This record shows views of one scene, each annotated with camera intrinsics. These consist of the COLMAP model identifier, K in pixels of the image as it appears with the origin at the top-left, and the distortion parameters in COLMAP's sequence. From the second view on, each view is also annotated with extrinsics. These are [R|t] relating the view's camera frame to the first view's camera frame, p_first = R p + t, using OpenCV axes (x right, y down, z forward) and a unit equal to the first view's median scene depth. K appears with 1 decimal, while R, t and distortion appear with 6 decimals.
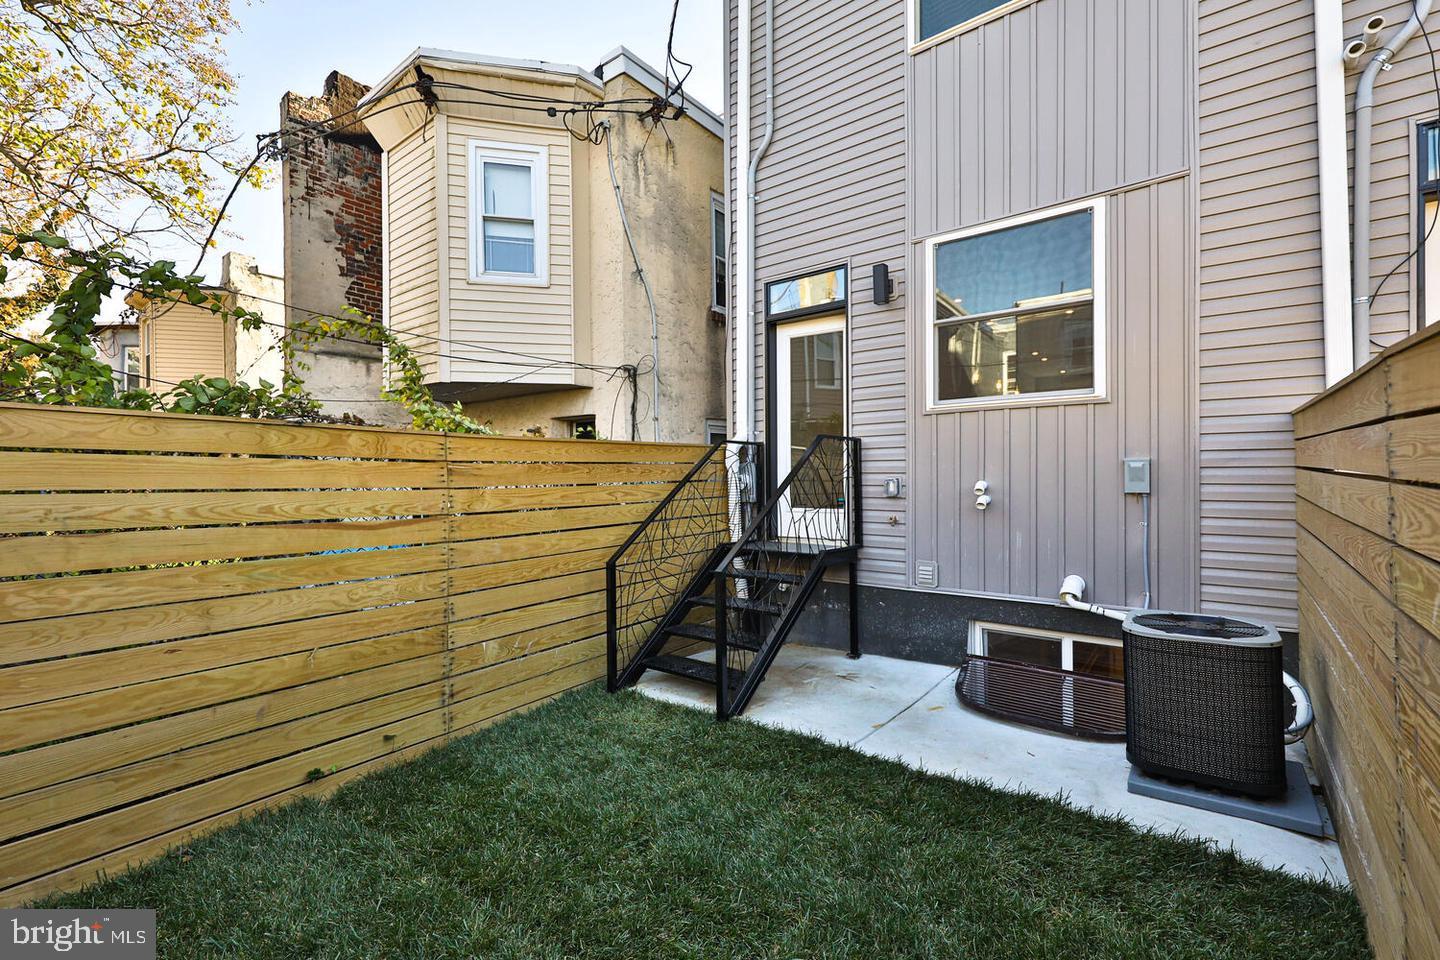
lens RADIAL K [[623.7, 0, 716.4], [0, 623.7, 480.8], [0, 0, 1]] dist [-0.002132, -0.001155]
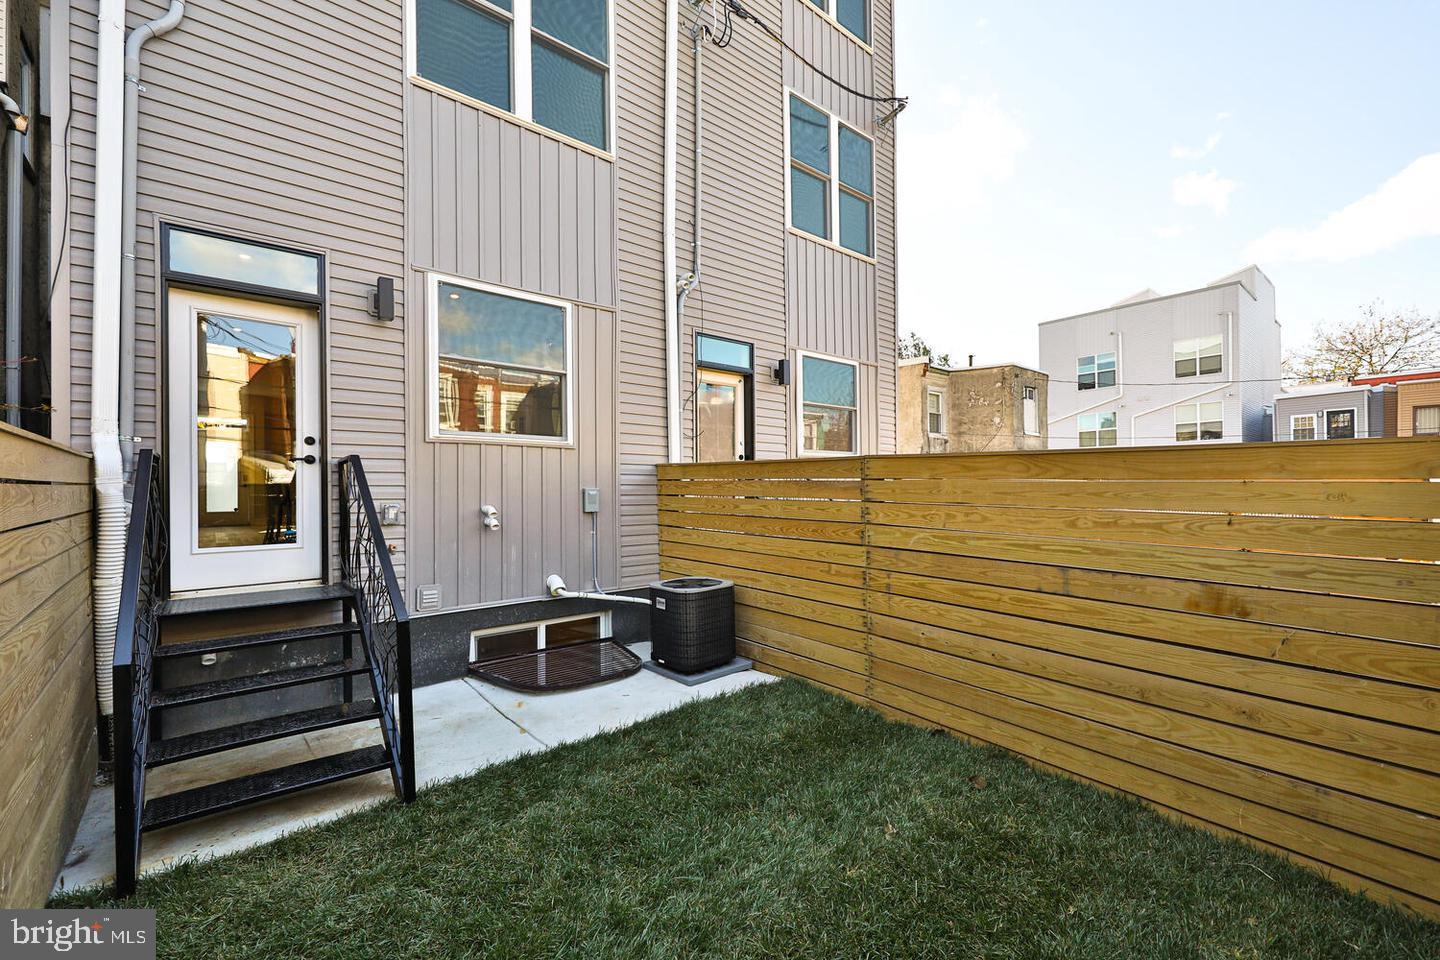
lens RADIAL K [[623.7, 0, 716.4], [0, 623.7, 481.4], [0, 0, 1]] dist [-0.002132, -0.001155]
pose [[0.186467, 0.015804, 0.982334, -0.673843], [0.008005, 0.999813, -0.017605, -0.022718], [-0.982429, 0.011147, 0.186305, 0.398488]]
